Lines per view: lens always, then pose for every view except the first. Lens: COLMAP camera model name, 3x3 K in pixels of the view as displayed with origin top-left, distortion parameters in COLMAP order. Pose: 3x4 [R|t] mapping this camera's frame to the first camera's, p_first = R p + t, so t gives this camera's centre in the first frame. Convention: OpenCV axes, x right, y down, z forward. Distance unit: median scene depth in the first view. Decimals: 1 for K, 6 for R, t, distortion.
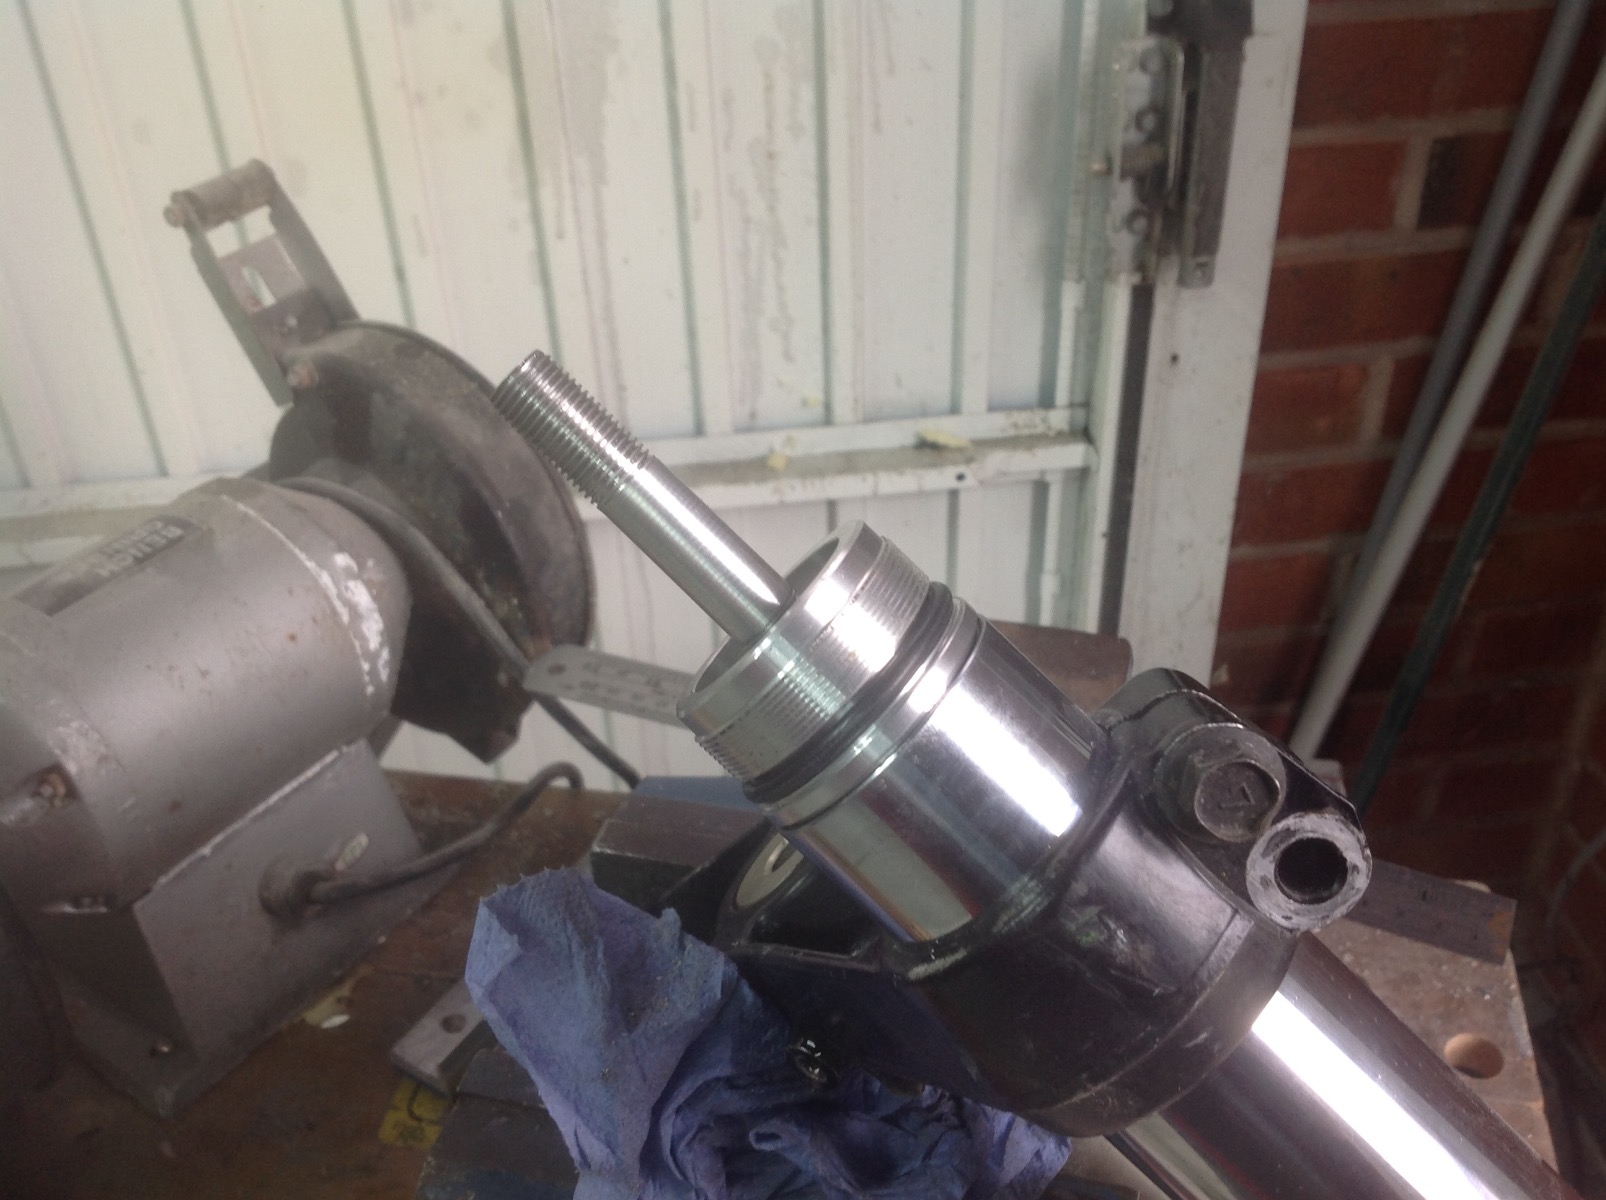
lens RADIAL K [[1598.3, 0, 754.3], [0, 1598.3, 609.0], [0, 0, 1]] dist [0.288491, -0.775290]
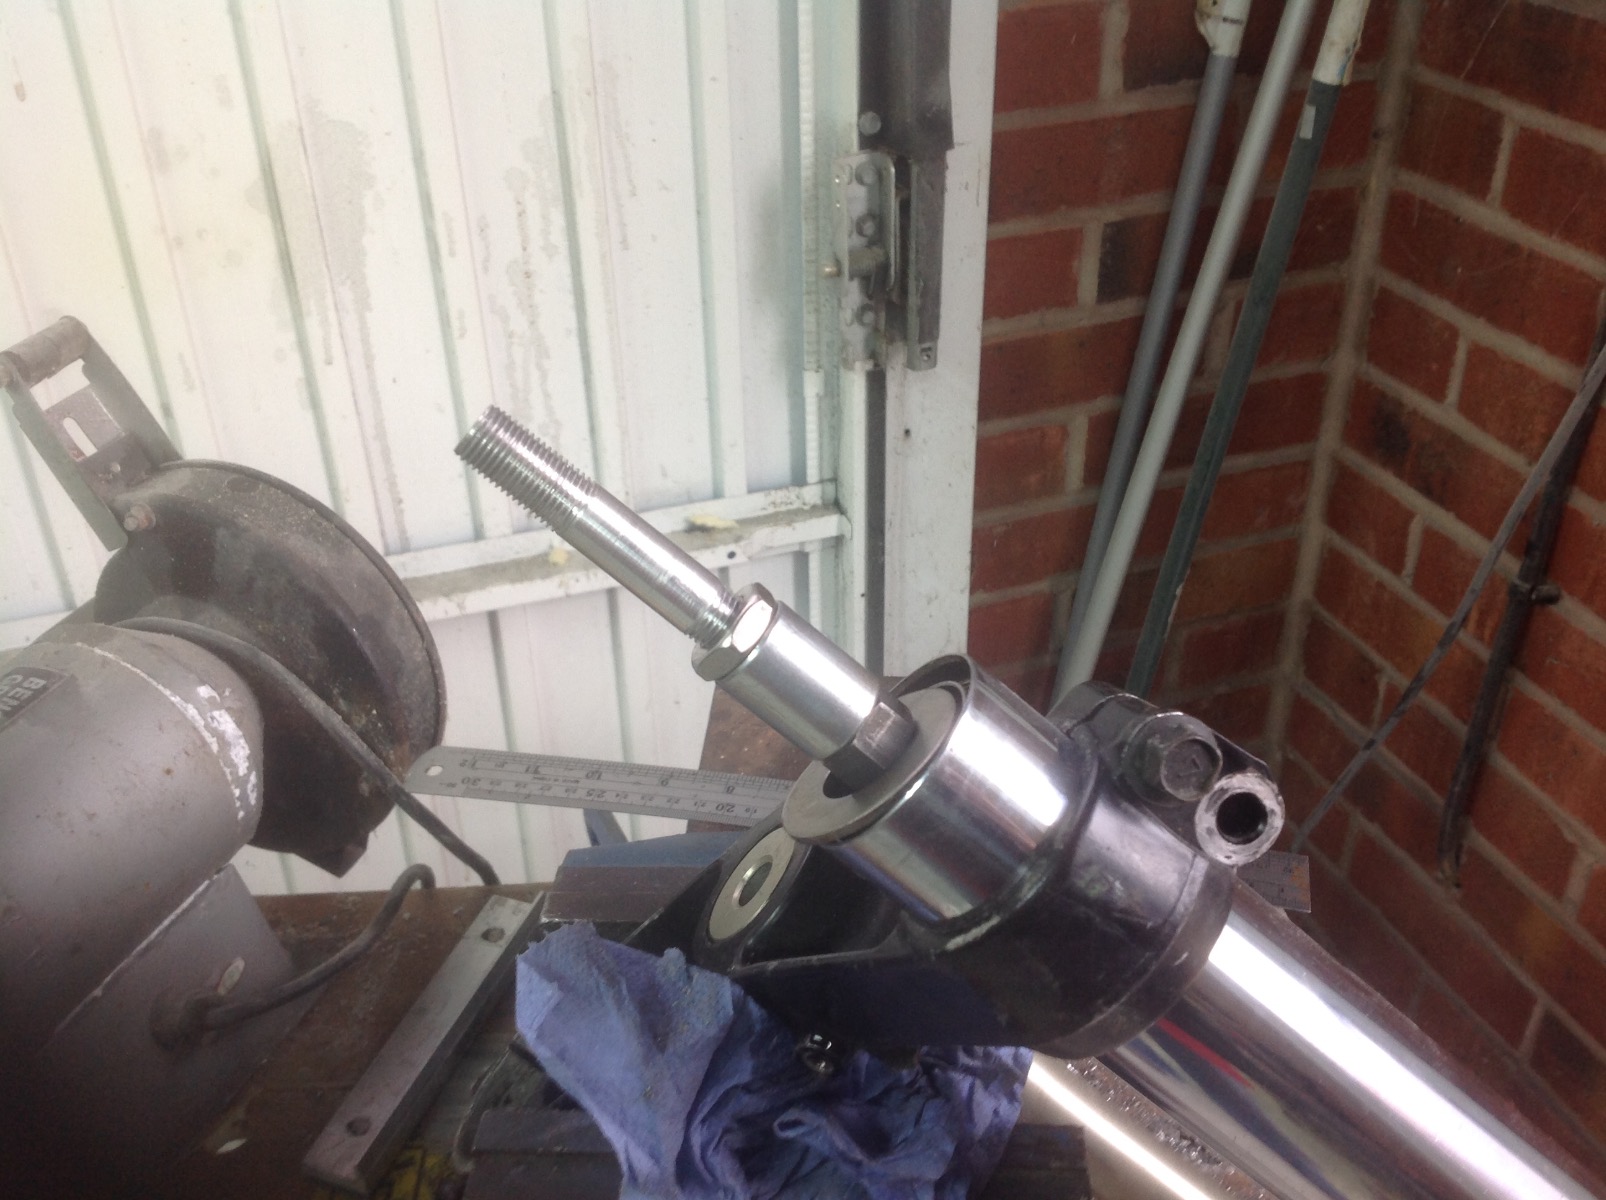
lens RADIAL K [[1598.3, 0, 754.3], [0, 1598.3, 609.0], [0, 0, 1]] dist [0.288491, -0.775290]
pose [[0.975503, -0.104810, 0.193414, -0.099294], [0.115019, 0.992462, -0.042302, 0.001642], [-0.187522, 0.063512, 0.980205, -0.077873]]
